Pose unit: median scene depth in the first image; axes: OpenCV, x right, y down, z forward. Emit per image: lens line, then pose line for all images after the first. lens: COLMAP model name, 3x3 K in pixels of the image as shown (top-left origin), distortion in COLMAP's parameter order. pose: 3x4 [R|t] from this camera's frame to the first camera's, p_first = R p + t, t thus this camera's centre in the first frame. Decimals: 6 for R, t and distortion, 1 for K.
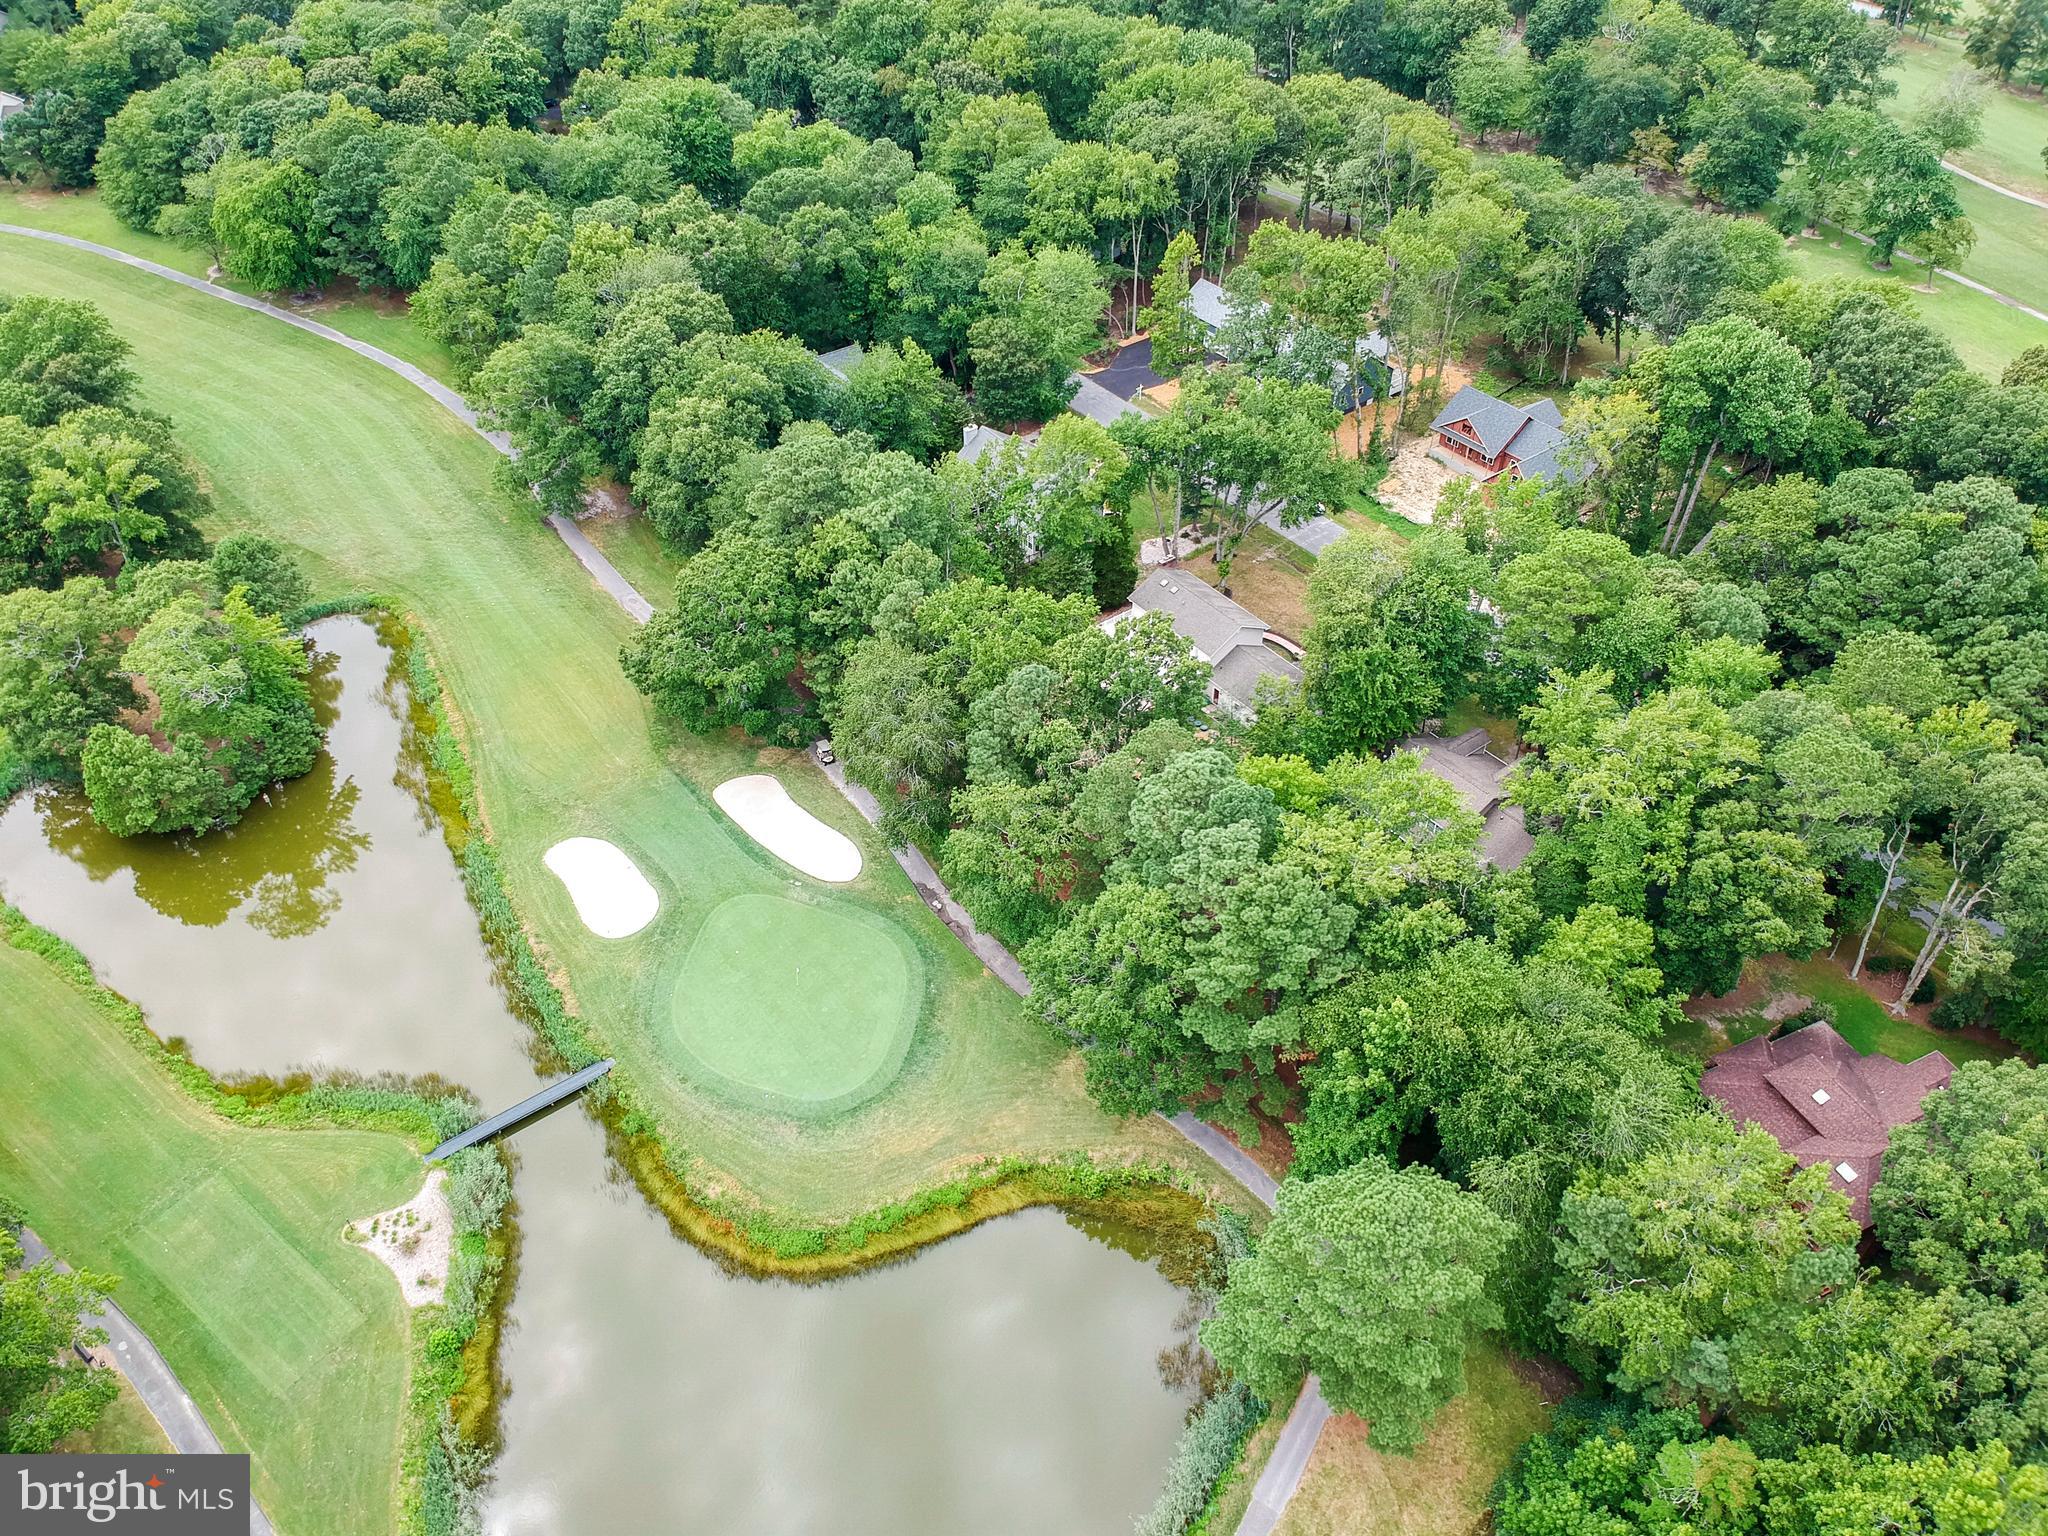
lens RADIAL K [[1526.0, 0, 1024.0], [0, 1526.0, 768.0], [0, 0, 1]] dist [0.081865, -0.150057]
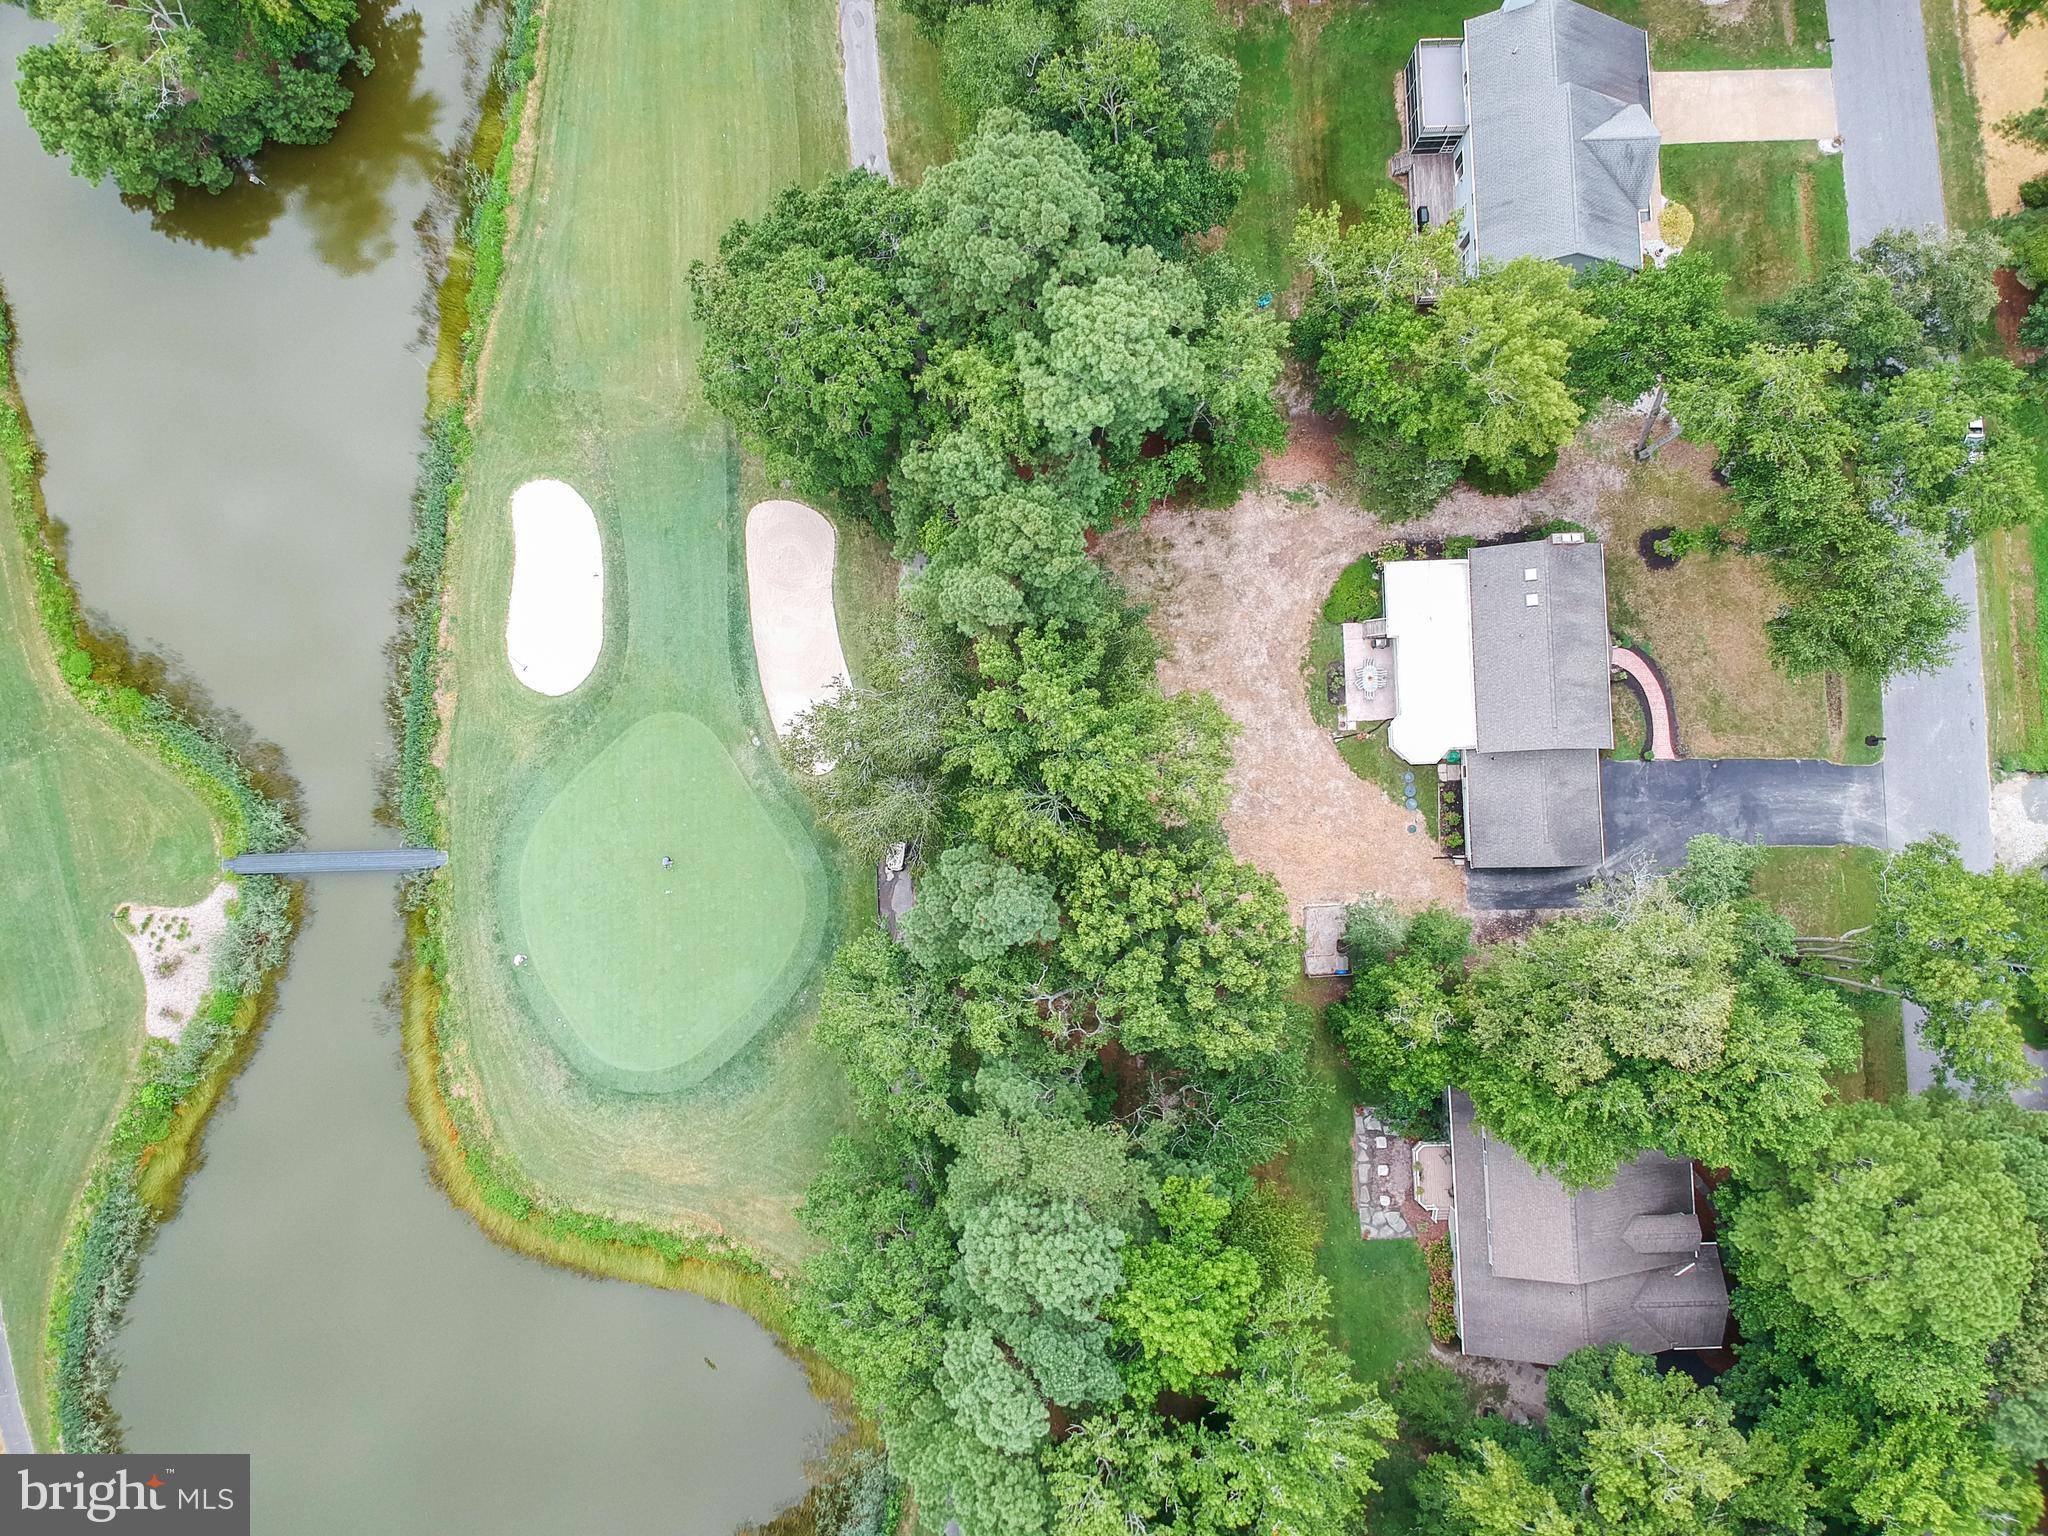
lens RADIAL K [[1526.0, 0, 1024.0], [0, 1526.0, 768.0], [0, 0, 1]] dist [0.081865, -0.150057]
pose [[0.815909, 0.575303, -0.057614, 0.012333], [-0.356056, 0.578464, 0.733896, -0.589620], [0.455540, -0.578279, 0.676814, 0.618622]]
